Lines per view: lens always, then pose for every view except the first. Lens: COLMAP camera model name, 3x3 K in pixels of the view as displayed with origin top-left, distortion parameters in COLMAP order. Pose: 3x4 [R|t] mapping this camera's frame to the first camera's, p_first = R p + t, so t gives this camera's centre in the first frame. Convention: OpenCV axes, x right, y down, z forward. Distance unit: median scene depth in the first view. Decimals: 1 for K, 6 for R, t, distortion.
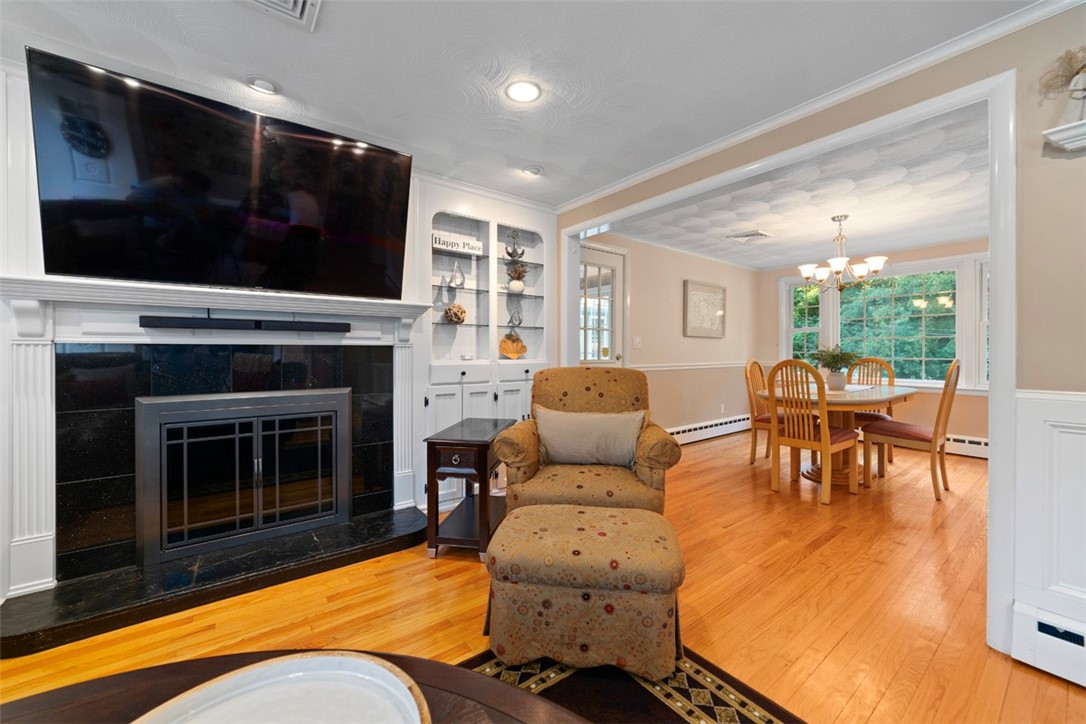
lens RADIAL K [[424.8, 0, 547.6], [0, 424.8, 351.1], [0, 0, 1]] dist [-0.017269, 0.005614]
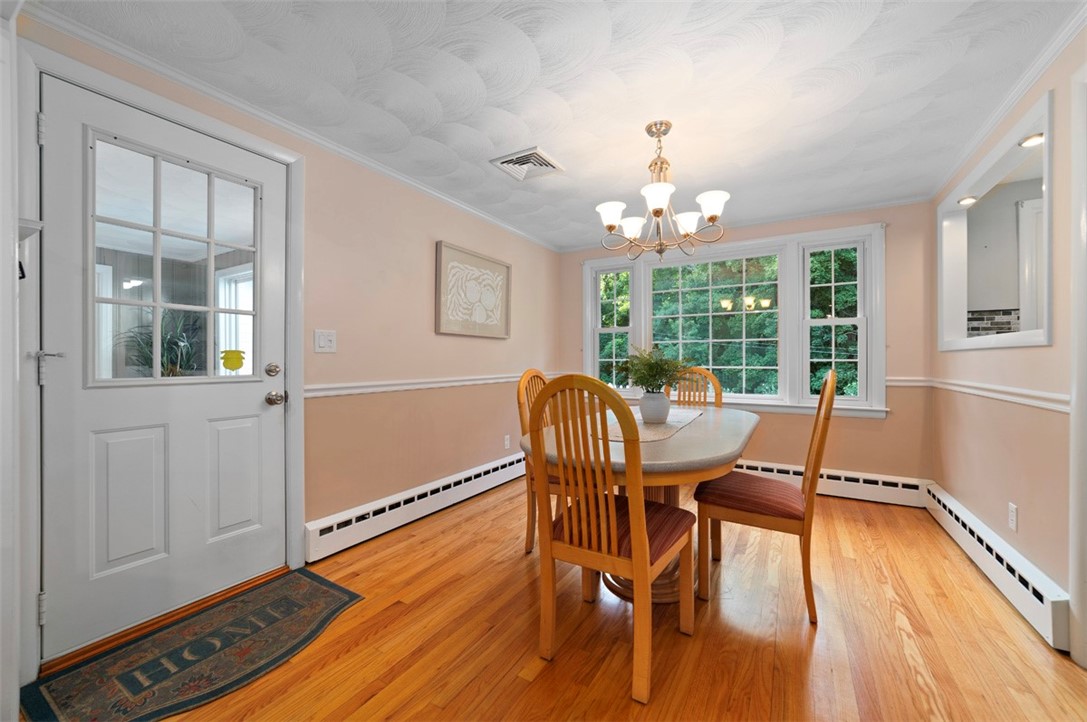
lens RADIAL K [[425.2, 0, 547.2], [0, 425.2, 361.2], [0, 0, 1]] dist [-0.017269, 0.005614]
pose [[0.929009, -0.004103, 0.370035, 0.313684], [0.003181, 0.999990, 0.003102, 0.004106], [-0.370044, -0.001705, 0.929013, 0.483845]]
